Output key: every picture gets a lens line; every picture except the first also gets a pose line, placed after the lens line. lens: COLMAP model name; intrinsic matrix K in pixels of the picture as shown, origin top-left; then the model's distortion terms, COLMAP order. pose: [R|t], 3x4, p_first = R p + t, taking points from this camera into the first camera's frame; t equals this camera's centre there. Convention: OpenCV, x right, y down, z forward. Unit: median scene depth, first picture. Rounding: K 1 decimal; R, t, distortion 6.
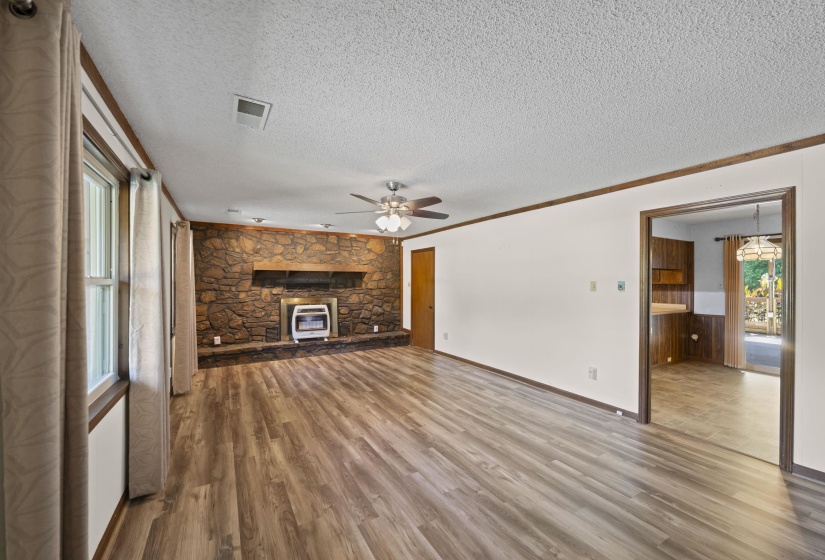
lens RADIAL K [[333.6, 0, 410.4], [0, 333.6, 283.7], [0, 0, 1]] dist [-0.001681, -0.000380]
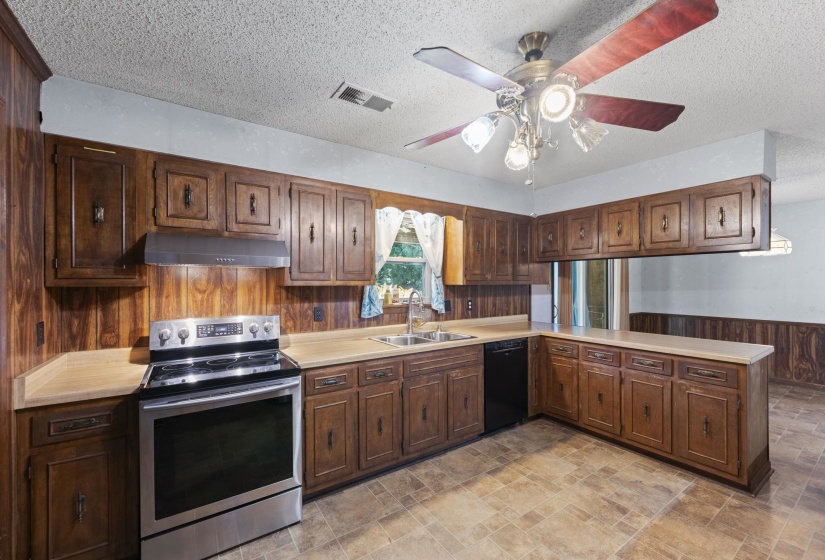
lens RADIAL K [[333.6, 0, 407.9], [0, 333.6, 284.8], [0, 0, 1]] dist [-0.001681, -0.000380]
pose [[-0.042590, -0.002106, 0.999090, 0.155185], [0.004145, 0.999989, 0.002285, -0.000565], [-0.999084, 0.004239, -0.042581, 1.293351]]
